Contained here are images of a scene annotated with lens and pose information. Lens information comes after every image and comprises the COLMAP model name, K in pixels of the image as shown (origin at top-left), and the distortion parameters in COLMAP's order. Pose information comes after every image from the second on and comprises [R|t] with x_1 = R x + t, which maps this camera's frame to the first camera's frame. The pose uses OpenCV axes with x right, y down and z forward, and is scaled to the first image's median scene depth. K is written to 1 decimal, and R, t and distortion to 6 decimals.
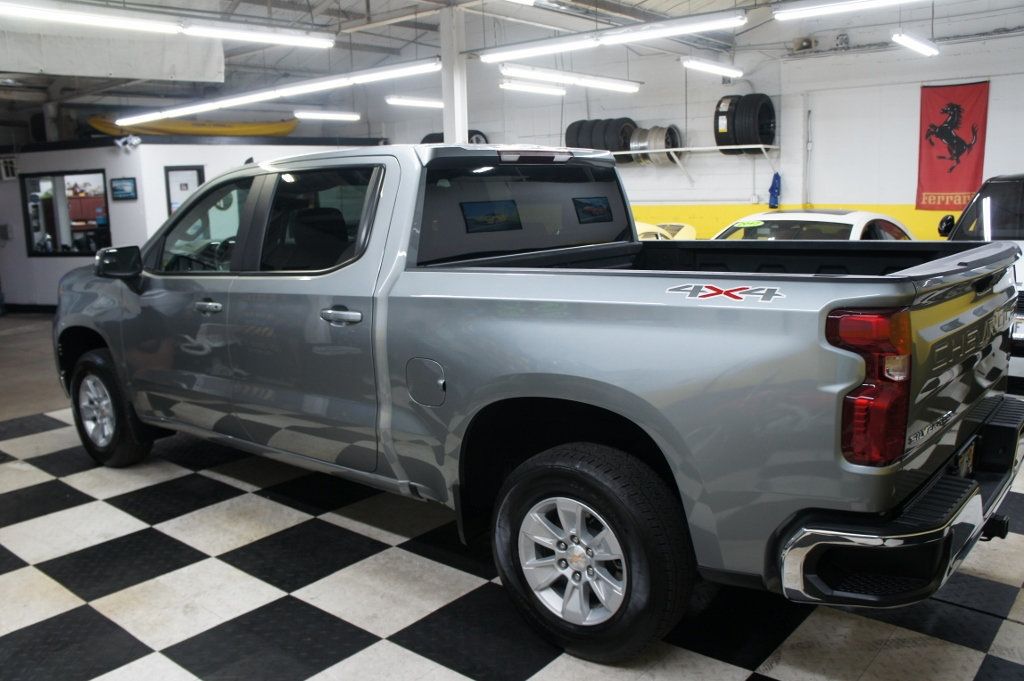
lens RADIAL K [[839.2, 0, 507.8], [0, 839.2, 348.4], [0, 0, 1]] dist [-0.121506, 0.111079]
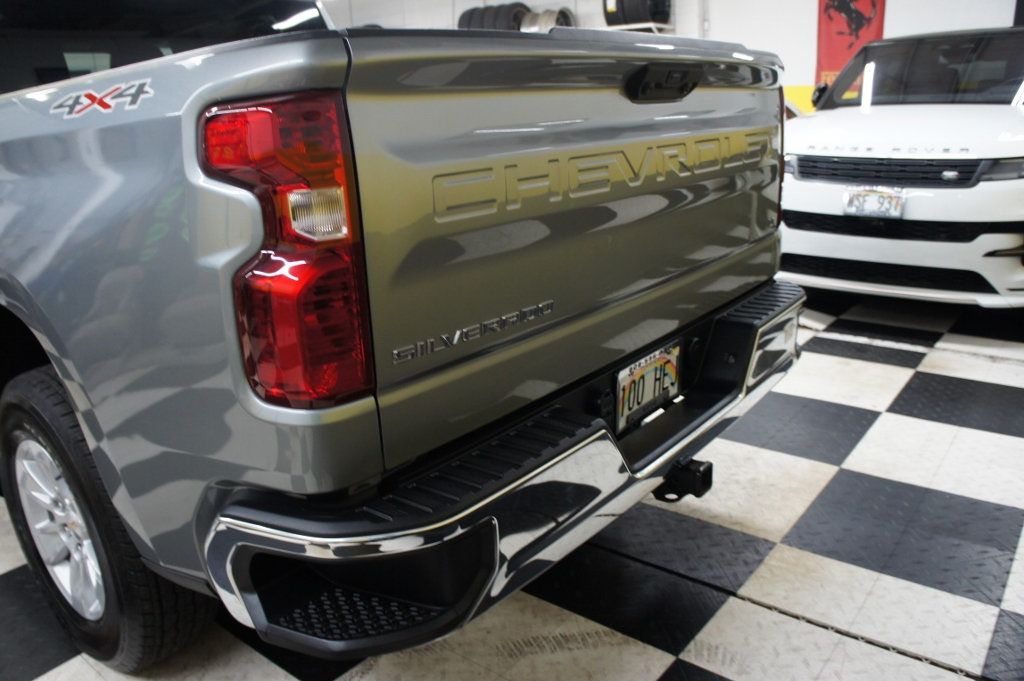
lens RADIAL K [[802.1, 0, 490.5], [0, 802.1, 358.5], [0, 0, 1]] dist [-0.164459, 0.106863]
pose [[0.999463, -0.029255, 0.014740, 0.296601], [0.027124, 0.991352, 0.128394, 0.026878], [-0.018369, -0.127925, 0.991614, 0.265667]]
